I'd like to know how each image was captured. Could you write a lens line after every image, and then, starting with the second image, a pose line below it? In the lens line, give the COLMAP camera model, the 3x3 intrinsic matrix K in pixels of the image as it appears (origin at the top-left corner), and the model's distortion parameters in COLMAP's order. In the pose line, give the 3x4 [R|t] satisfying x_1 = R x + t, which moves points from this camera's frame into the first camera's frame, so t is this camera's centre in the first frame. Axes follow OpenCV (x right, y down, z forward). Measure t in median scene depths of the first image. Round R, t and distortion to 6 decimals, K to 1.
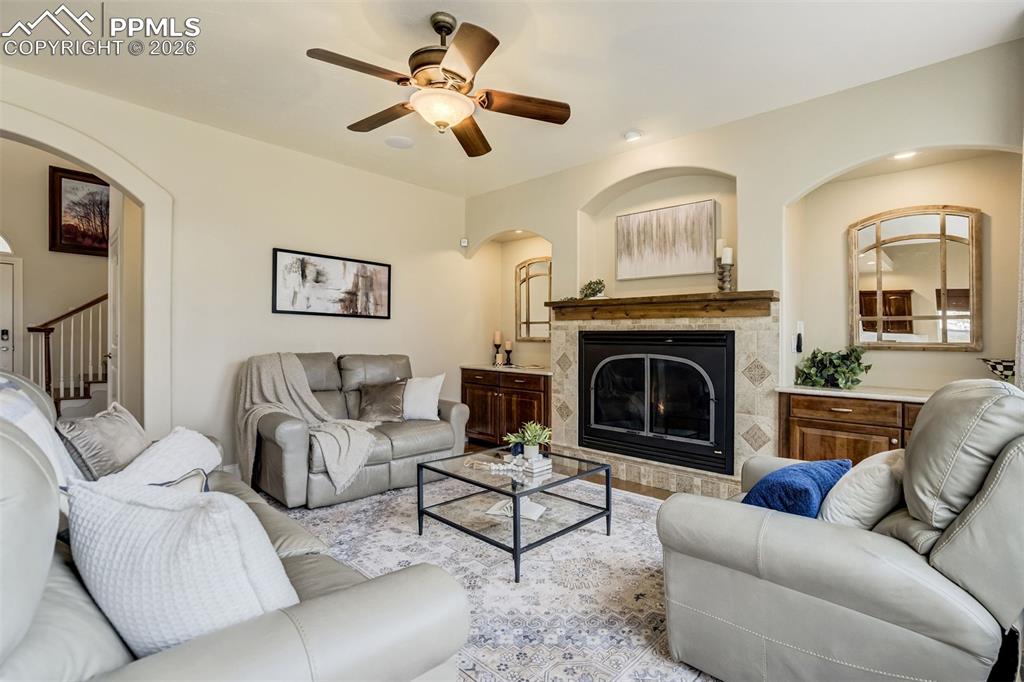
lens RADIAL K [[473.6, 0, 513.9], [0, 473.6, 334.5], [0, 0, 1]] dist [-0.013383, 0.000829]
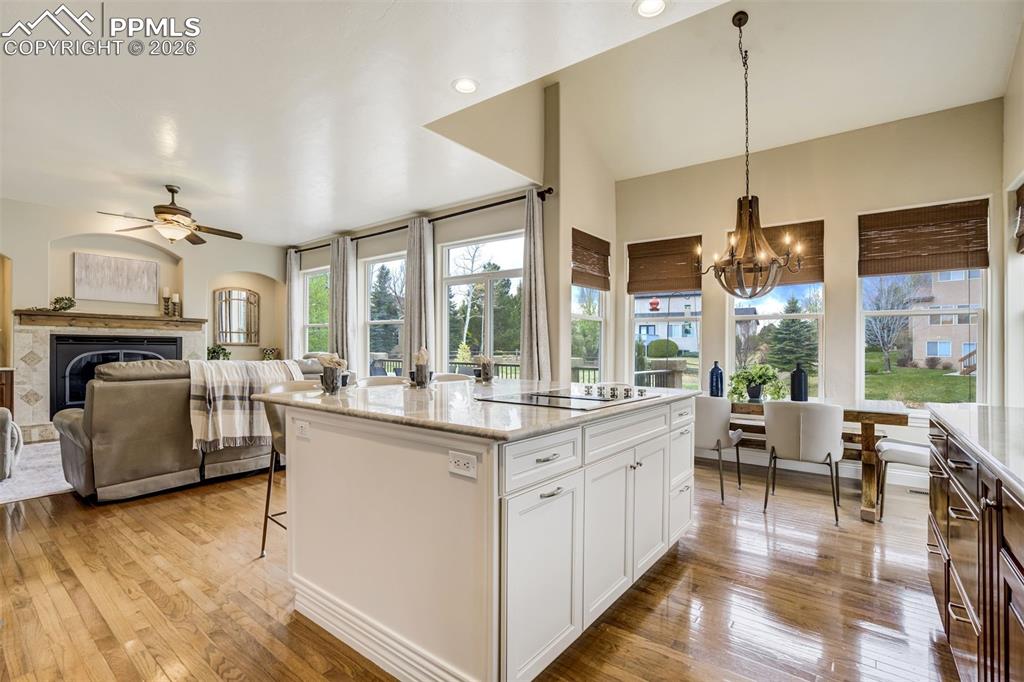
lens RADIAL K [[473.6, 0, 512.3], [0, 473.6, 348.0], [0, 0, 1]] dist [-0.013383, 0.000829]
pose [[-0.103997, 0.000707, 0.994577, -1.297976], [-0.003035, 0.999995, -0.001029, 0.028687], [-0.994573, -0.003126, -0.103994, -0.136424]]
